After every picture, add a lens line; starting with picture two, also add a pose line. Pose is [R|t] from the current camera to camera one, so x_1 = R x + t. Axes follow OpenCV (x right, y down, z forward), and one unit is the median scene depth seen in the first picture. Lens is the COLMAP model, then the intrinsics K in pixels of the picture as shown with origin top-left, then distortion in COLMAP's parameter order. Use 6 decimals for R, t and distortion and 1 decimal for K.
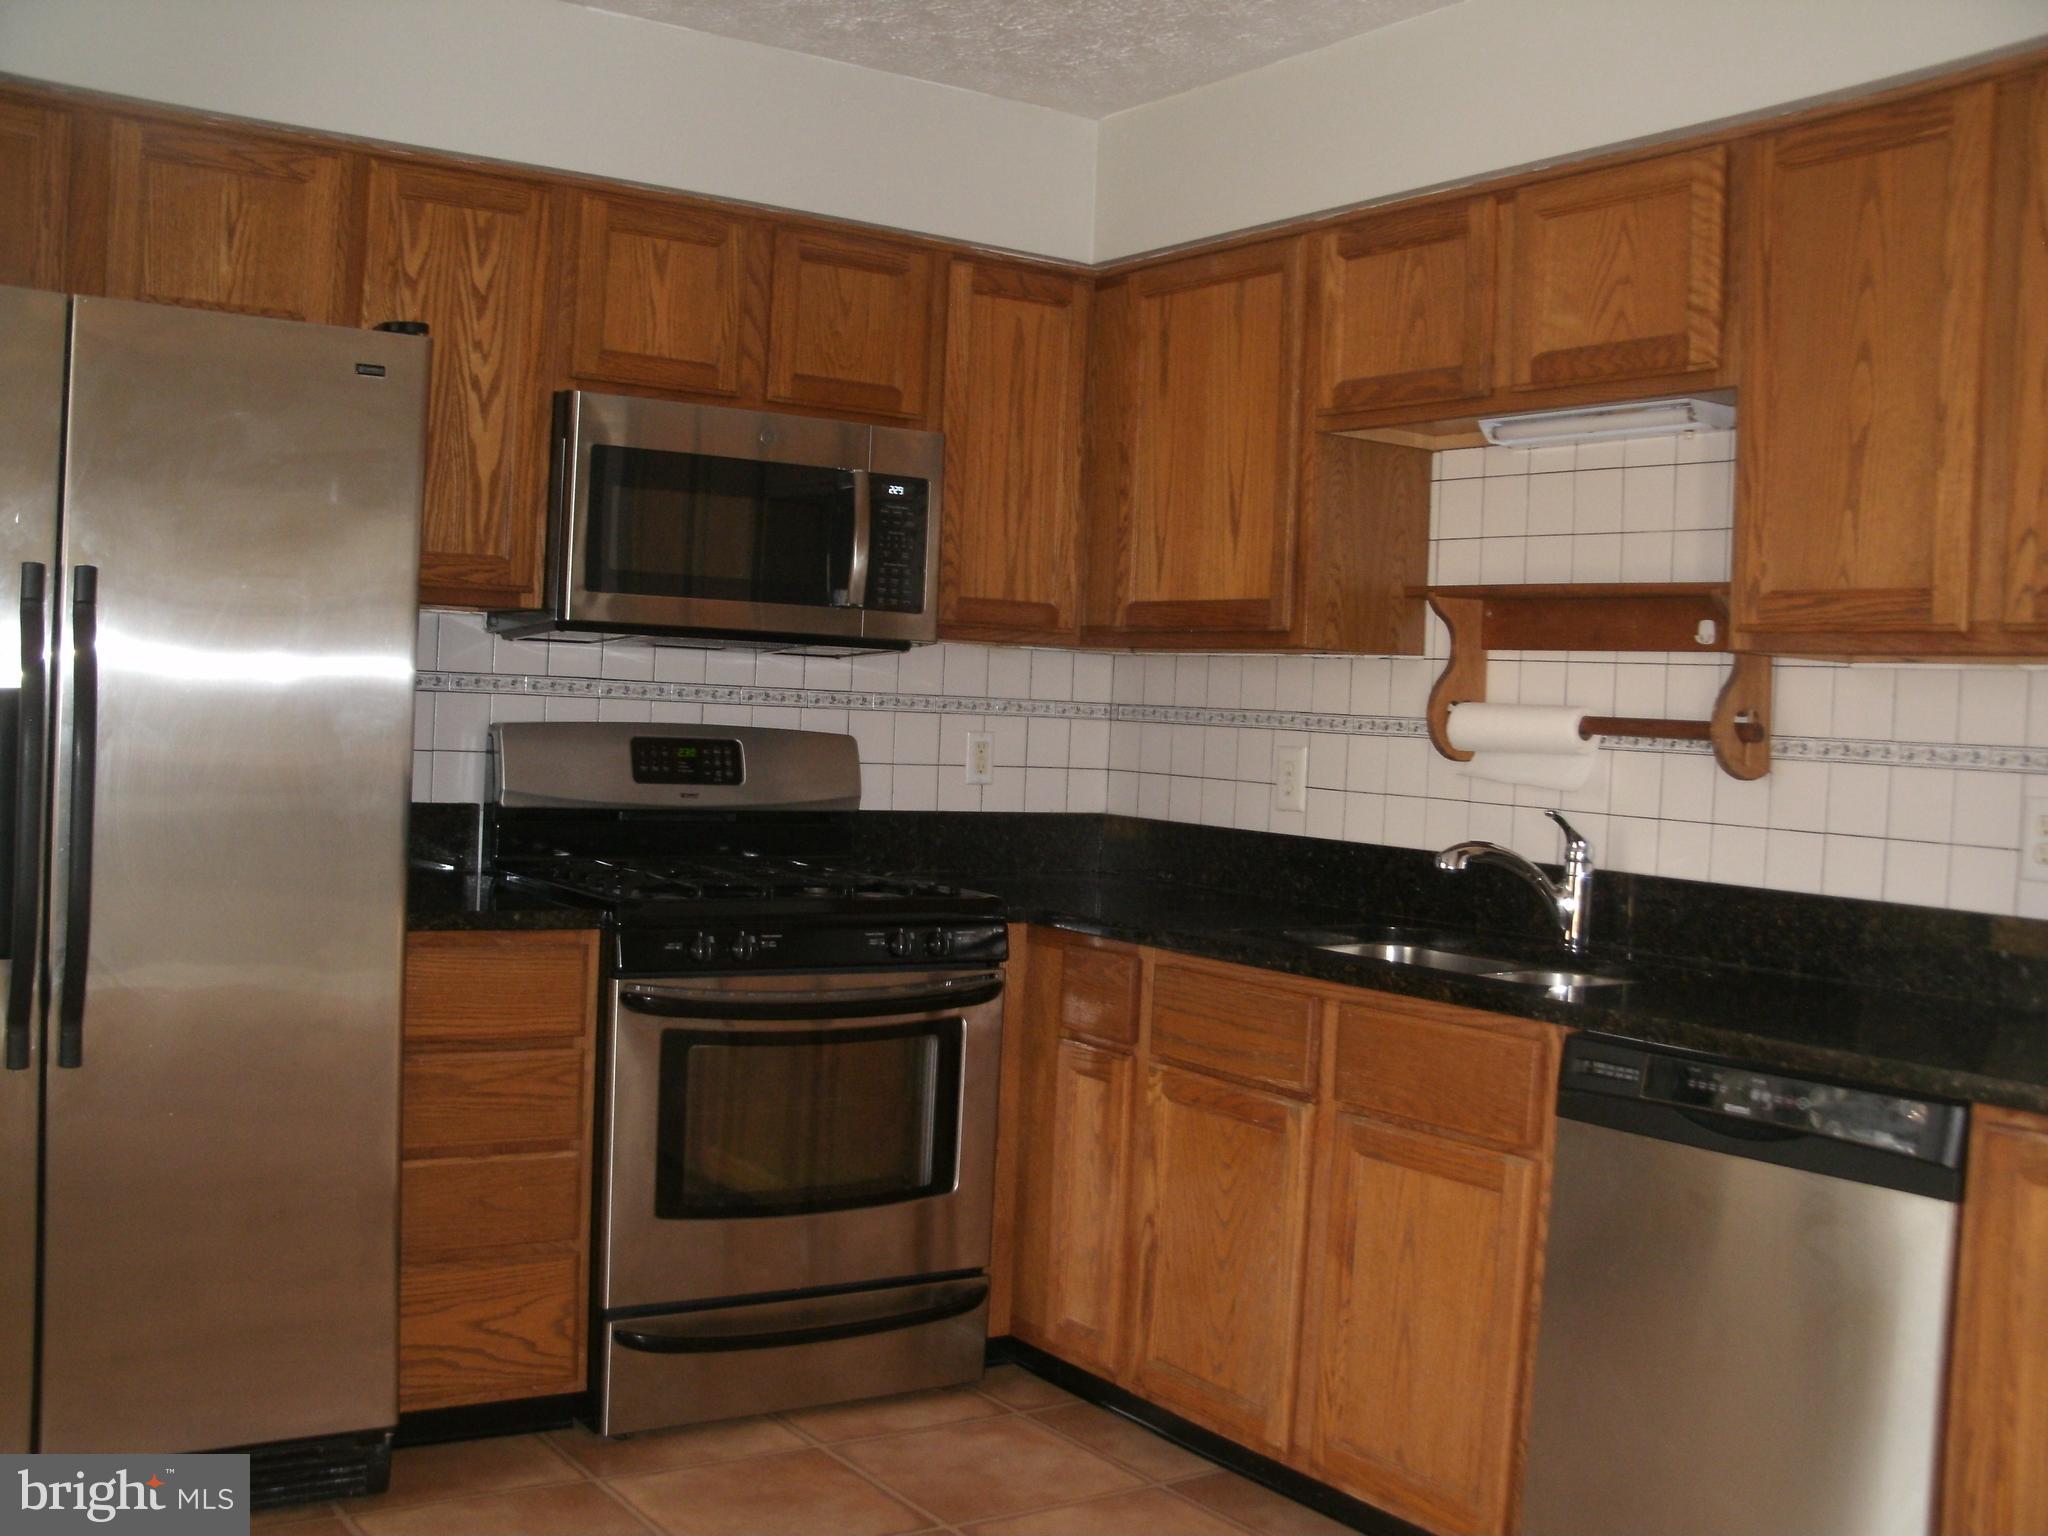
lens RADIAL K [[2128.3, 0, 1024.0], [0, 2128.3, 768.0], [0, 0, 1]] dist [-0.268255, 0.300124]
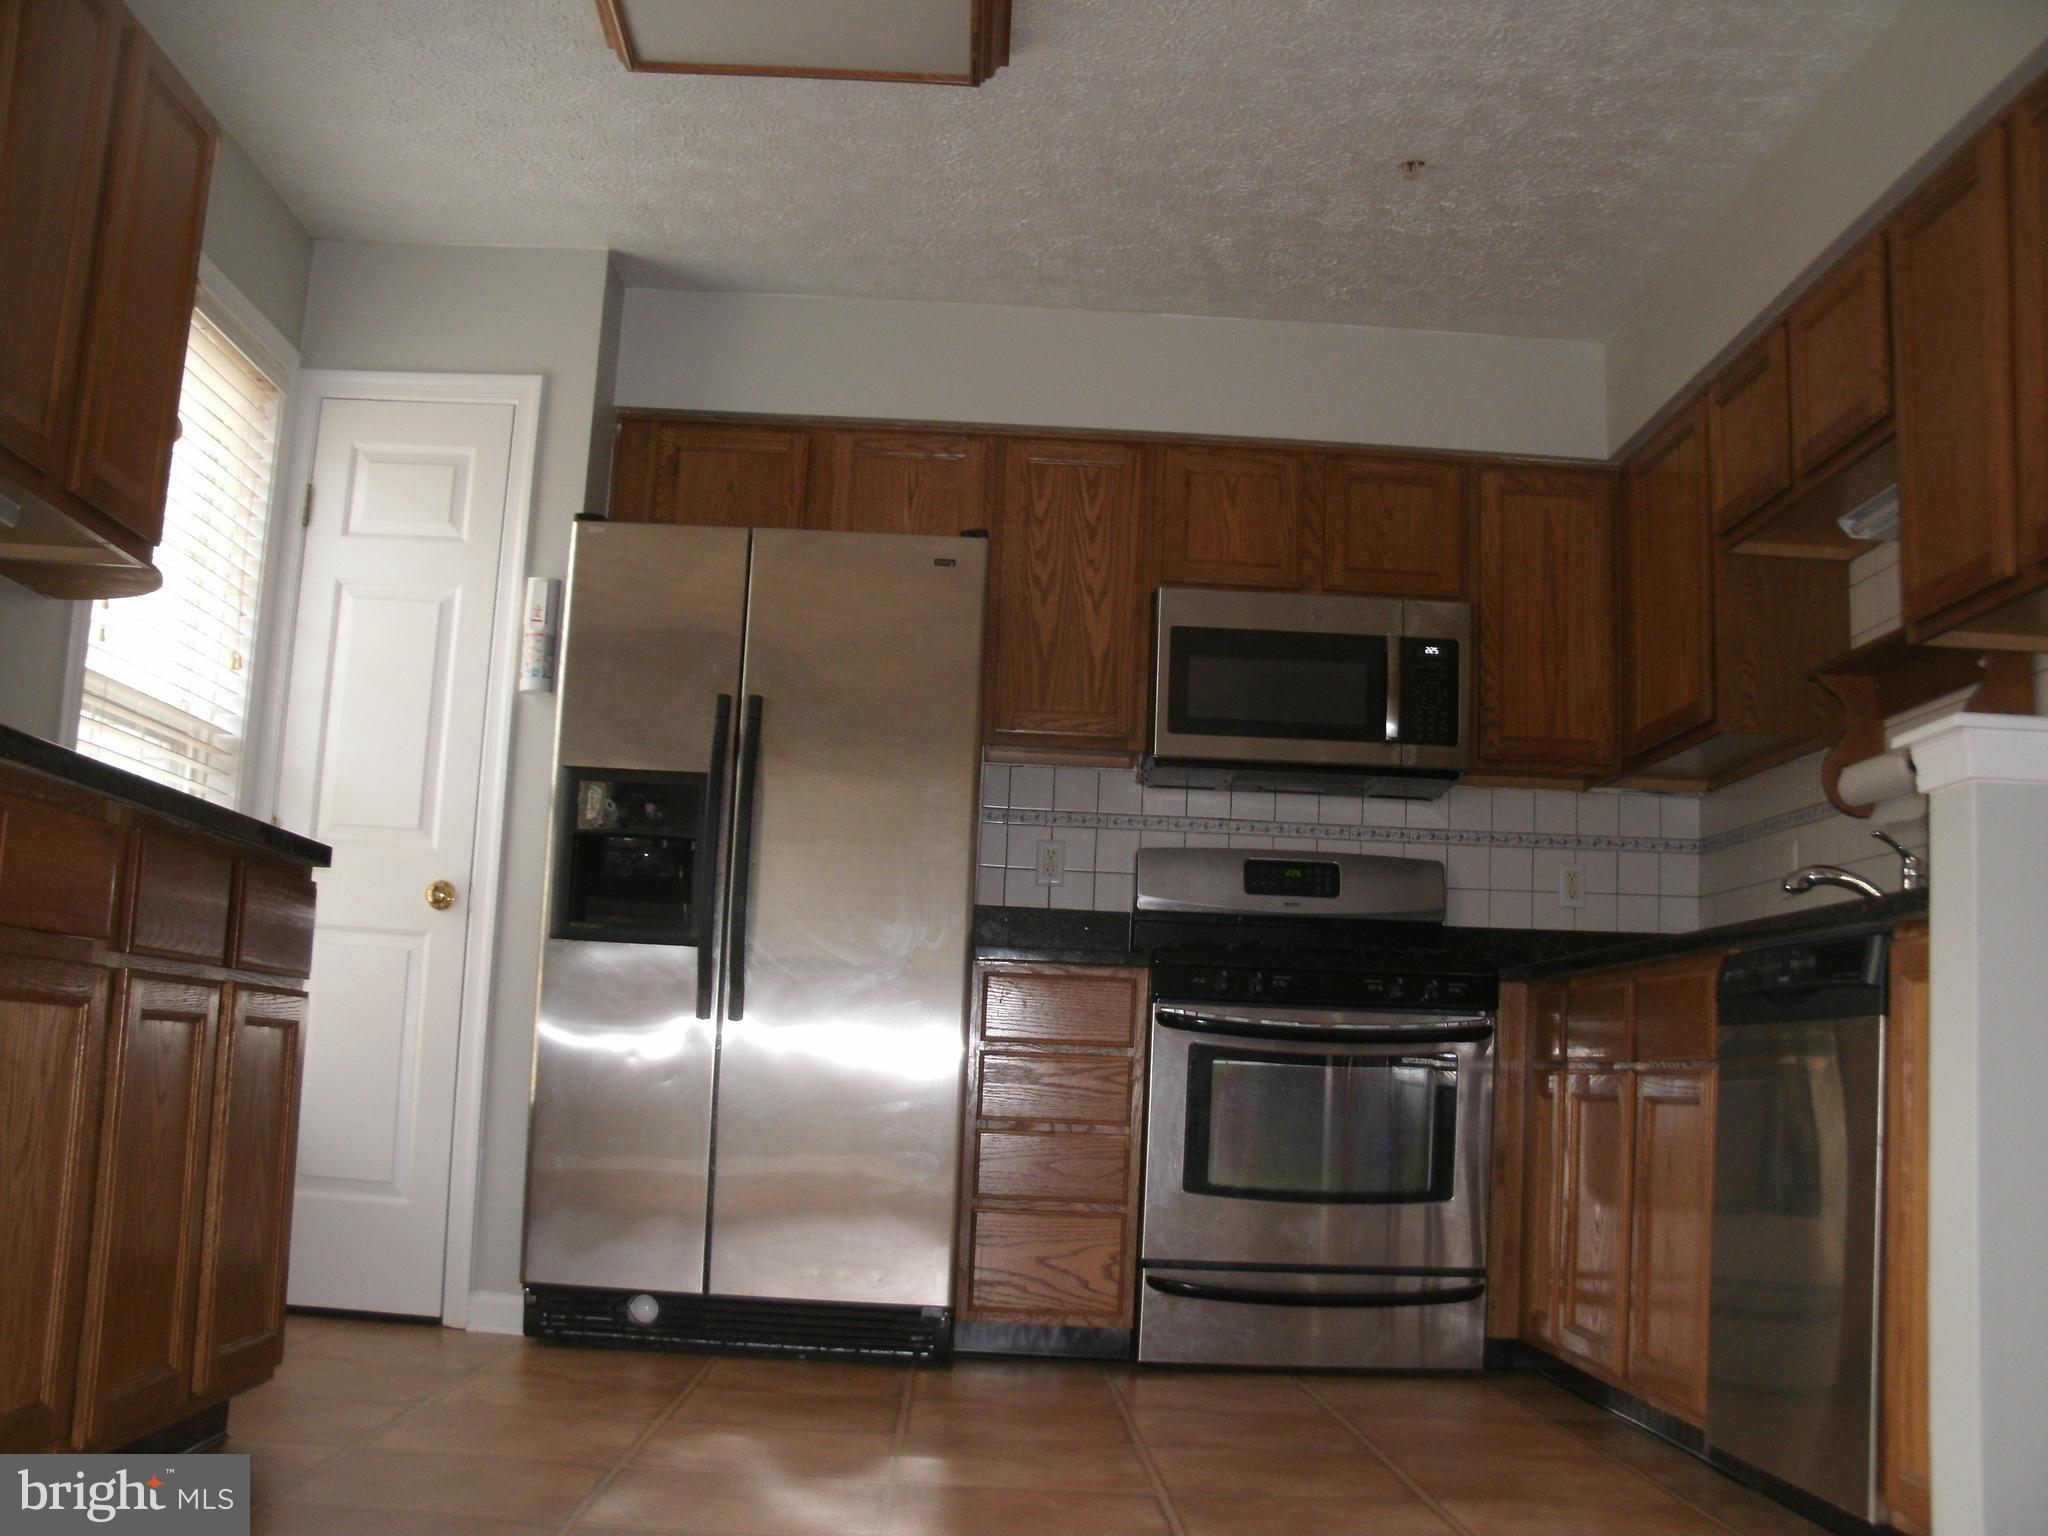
lens RADIAL K [[2126.7, 0, 1024.0], [0, 2126.7, 768.0], [0, 0, 1]] dist [-0.266423, 0.348131]
pose [[0.845411, -0.083689, -0.527519, 0.430146], [-0.018467, 0.982478, -0.185461, 0.192383], [0.533797, 0.166532, 0.829052, -0.170879]]
